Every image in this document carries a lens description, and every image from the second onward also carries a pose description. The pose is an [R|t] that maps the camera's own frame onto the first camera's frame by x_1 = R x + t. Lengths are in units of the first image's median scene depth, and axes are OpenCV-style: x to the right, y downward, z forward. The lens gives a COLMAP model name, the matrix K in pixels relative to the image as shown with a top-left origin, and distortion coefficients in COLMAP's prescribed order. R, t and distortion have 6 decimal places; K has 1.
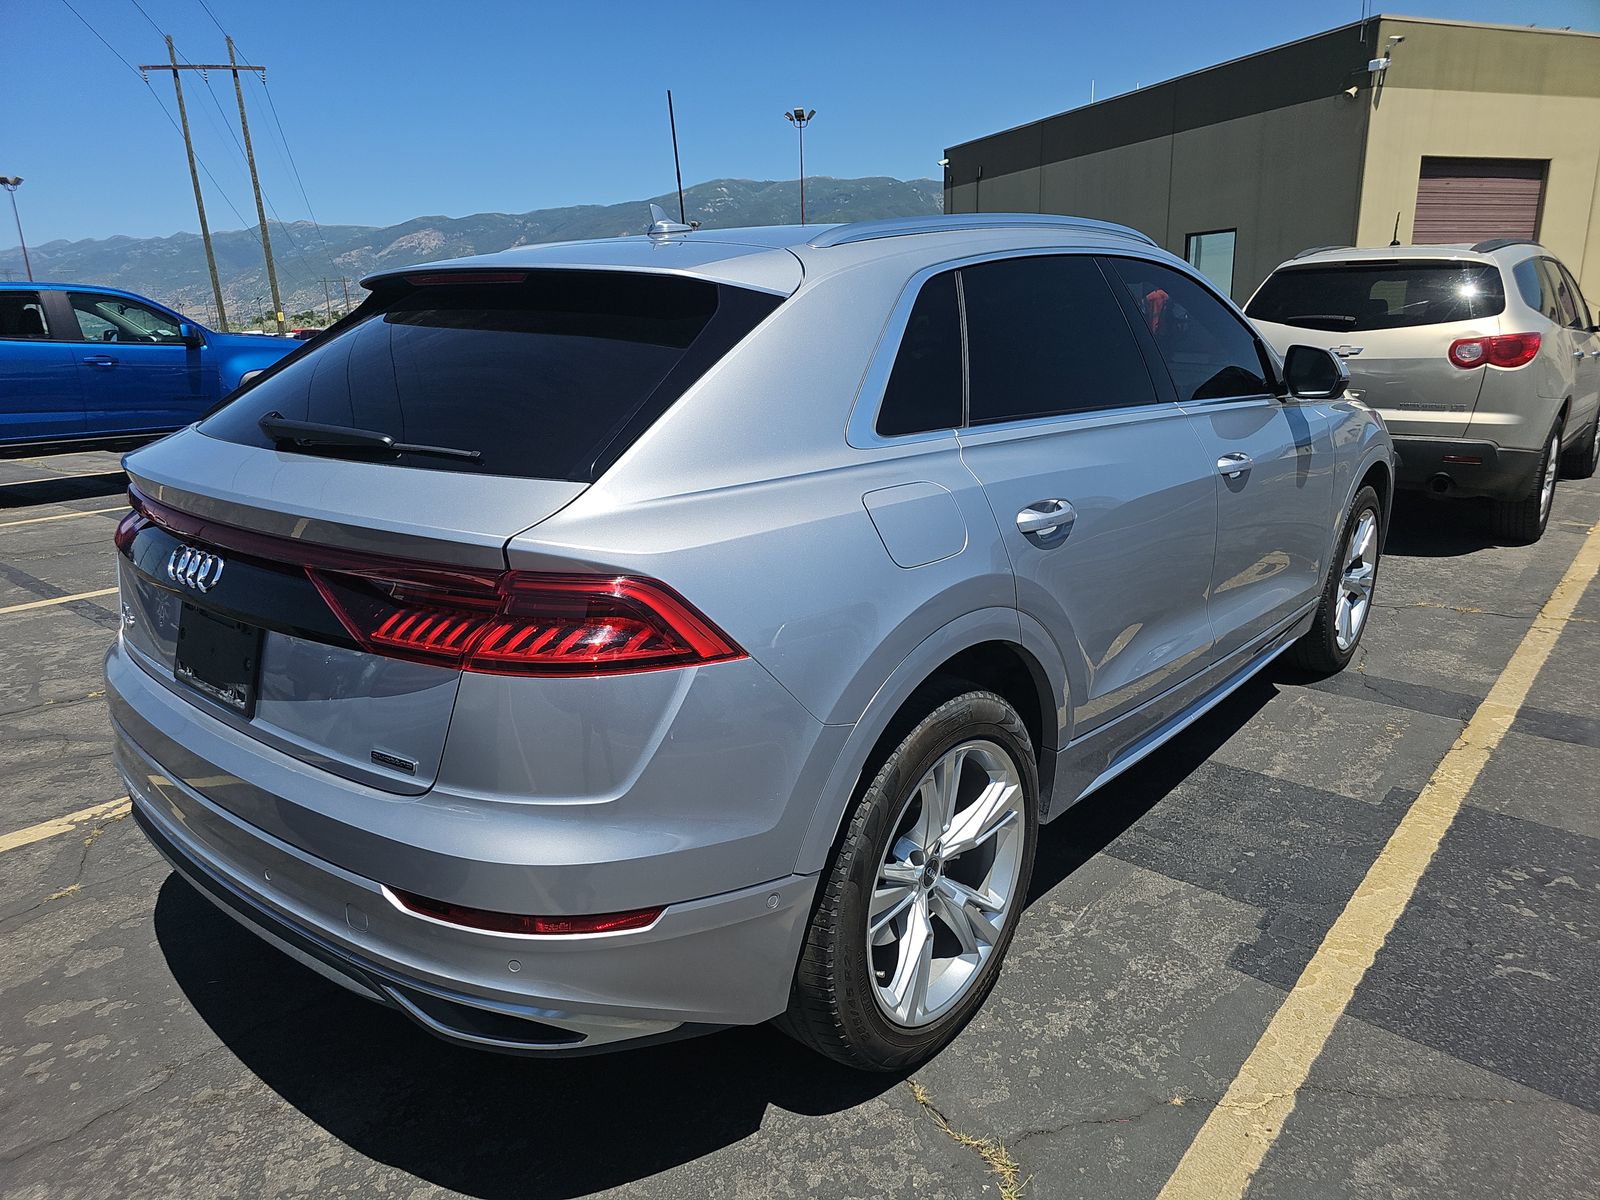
lens RADIAL K [[1061.7, 0, 795.0], [0, 1061.7, 603.1], [0, 0, 1]] dist [0.018544, -0.014625]
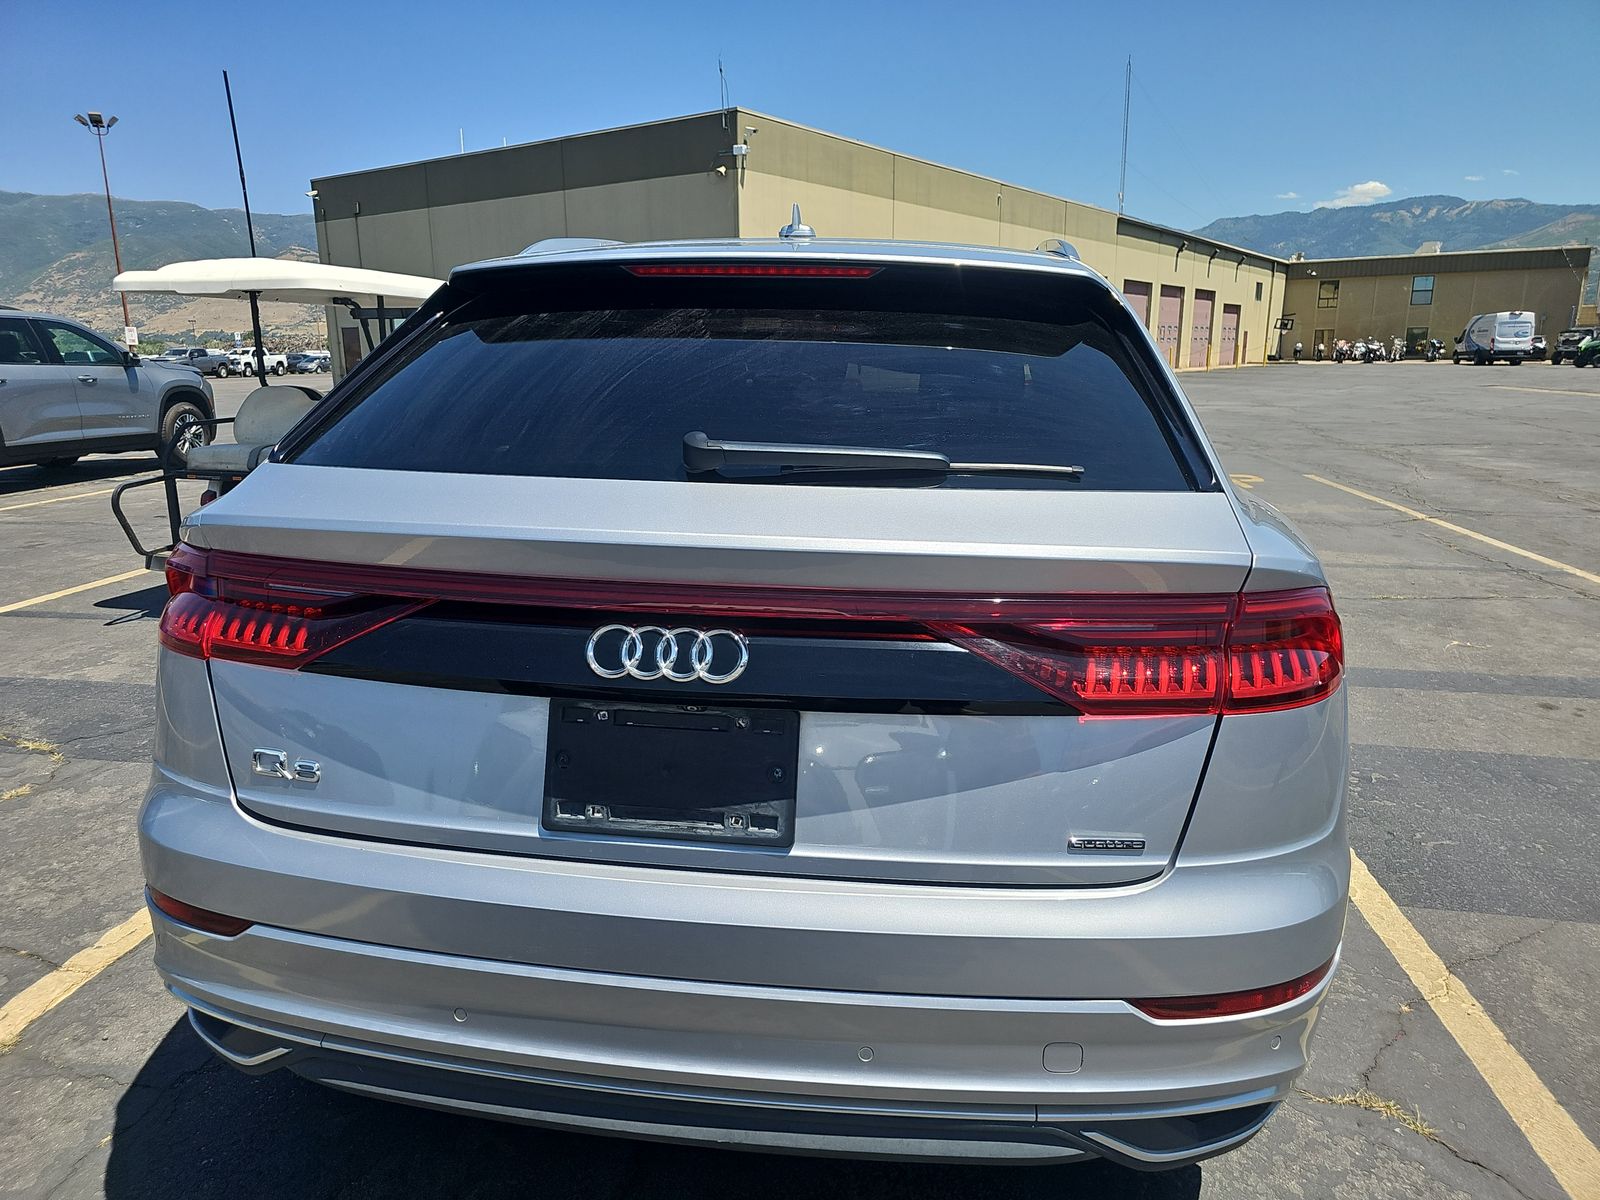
lens RADIAL K [[1061.7, 0, 790.6], [0, 1061.7, 605.8], [0, 0, 1]] dist [0.018544, -0.014625]
pose [[0.841216, -0.101778, 0.531034, -0.464843], [0.122557, 0.992454, -0.003929, -0.027699], [-0.526626, 0.068387, 0.847342, 0.199983]]
